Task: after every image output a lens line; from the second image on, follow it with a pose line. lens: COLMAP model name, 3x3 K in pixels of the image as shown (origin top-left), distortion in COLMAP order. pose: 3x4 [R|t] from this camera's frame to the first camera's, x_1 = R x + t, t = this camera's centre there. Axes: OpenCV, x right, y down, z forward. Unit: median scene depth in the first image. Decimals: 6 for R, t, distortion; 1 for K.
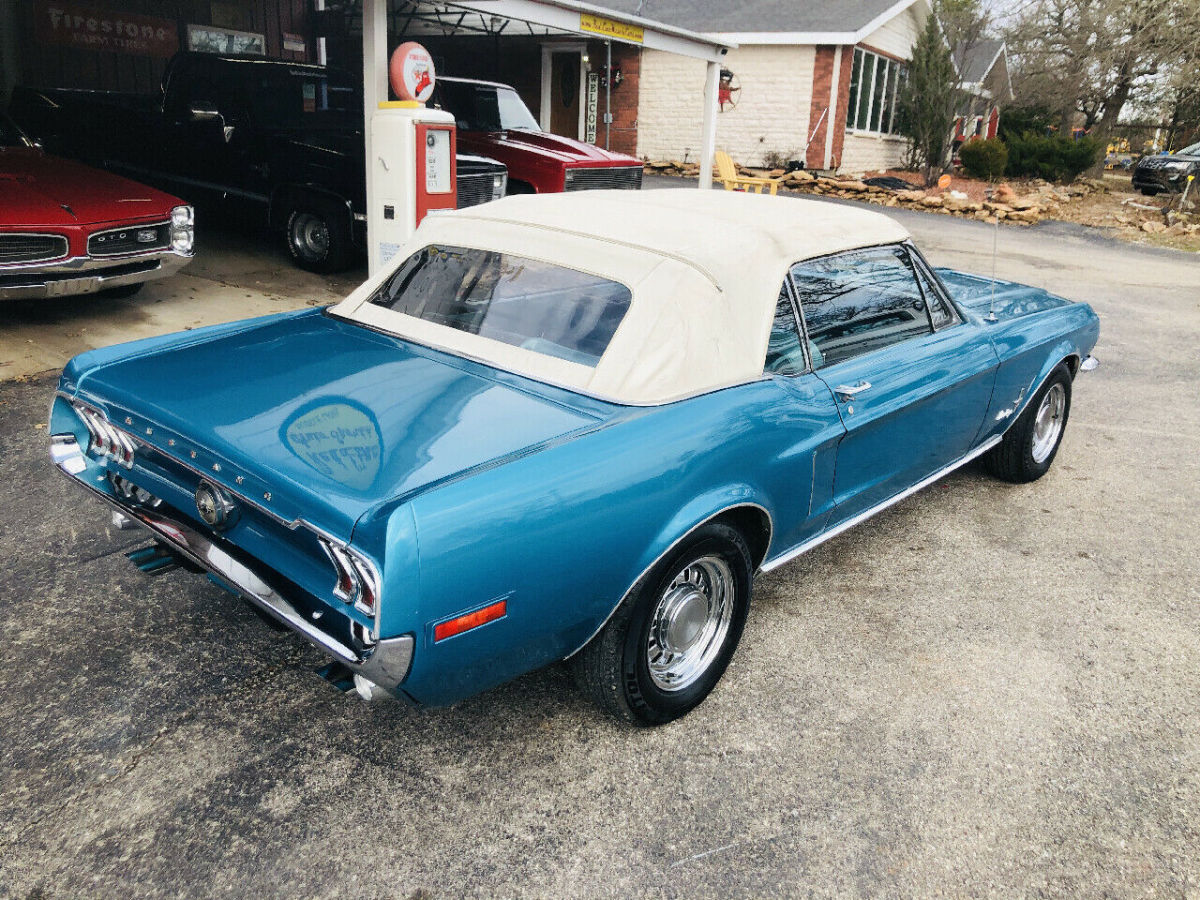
lens RADIAL K [[978.5, 0, 608.4], [0, 978.5, 450.7], [0, 0, 1]] dist [-0.006047, 0.005171]
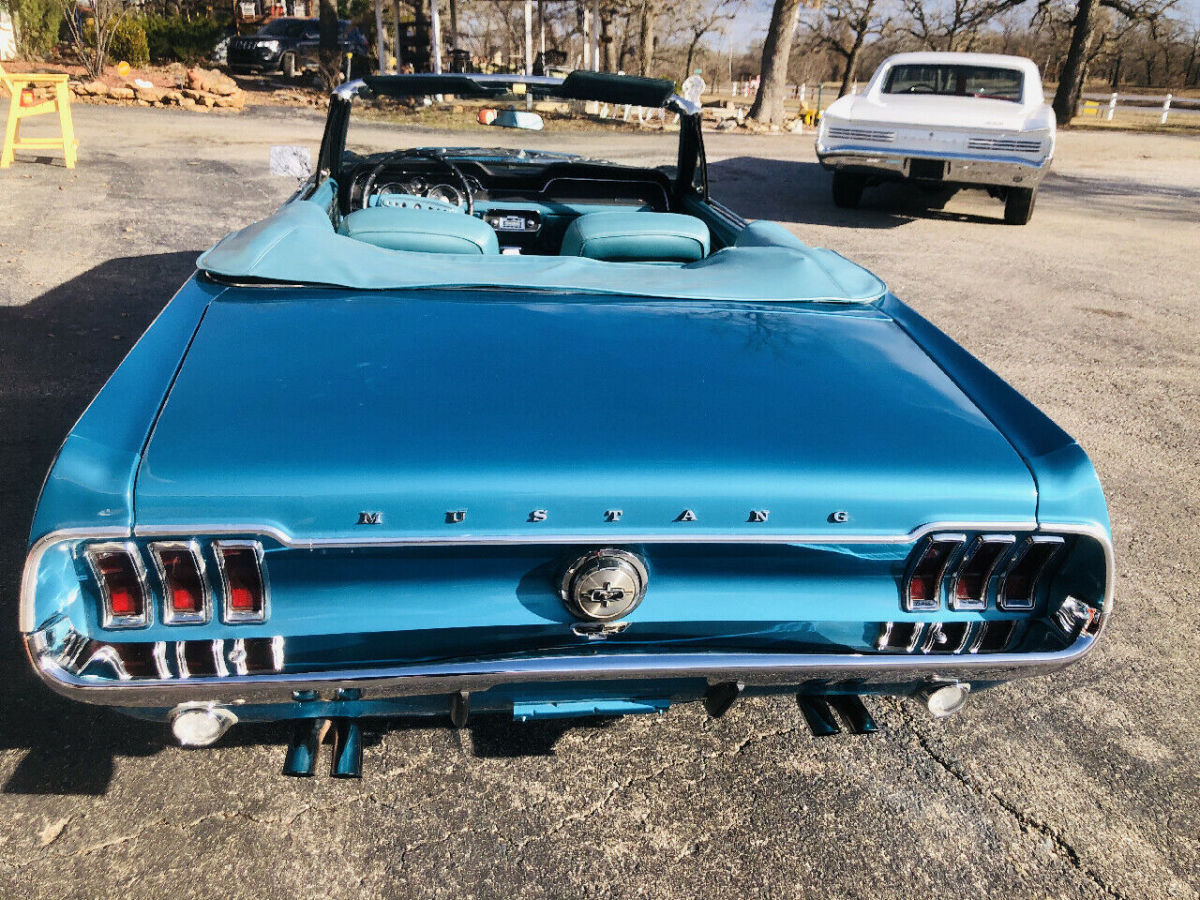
lens RADIAL K [[978.5, 0, 606.6], [0, 978.5, 445.2], [0, 0, 1]] dist [-0.006047, 0.005171]
pose [[0.608030, -0.326302, 0.723758, -0.202341], [0.251348, 0.943858, 0.214375, -0.040305], [-0.753076, 0.051569, 0.655910, 0.122773]]
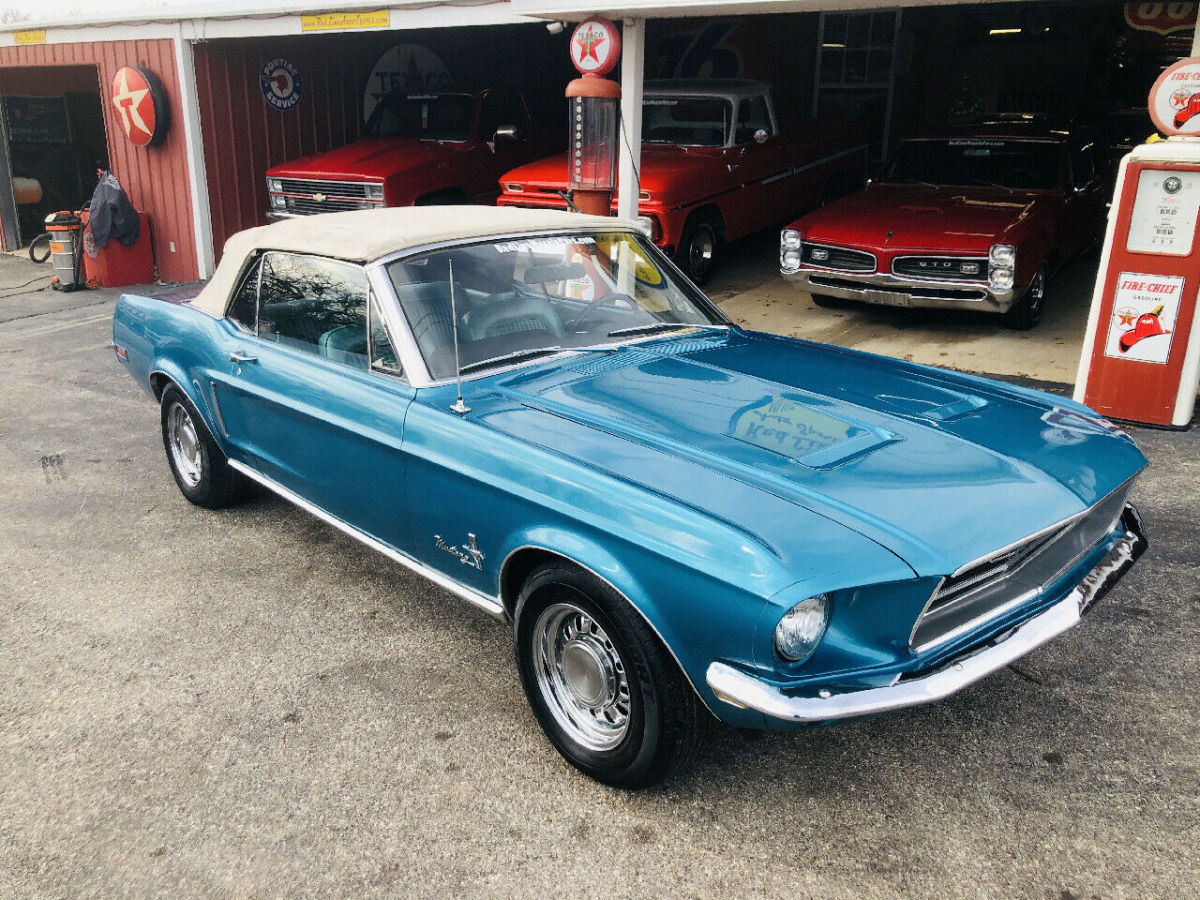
lens RADIAL K [[978.5, 0, 601.2], [0, 978.5, 446.7], [0, 0, 1]] dist [-0.006047, 0.005171]
pose [[-0.097386, 0.260964, -0.960424, 0.295946], [-0.326465, 0.903240, 0.278530, -0.093954], [0.940179, 0.340669, -0.002768, 0.307264]]
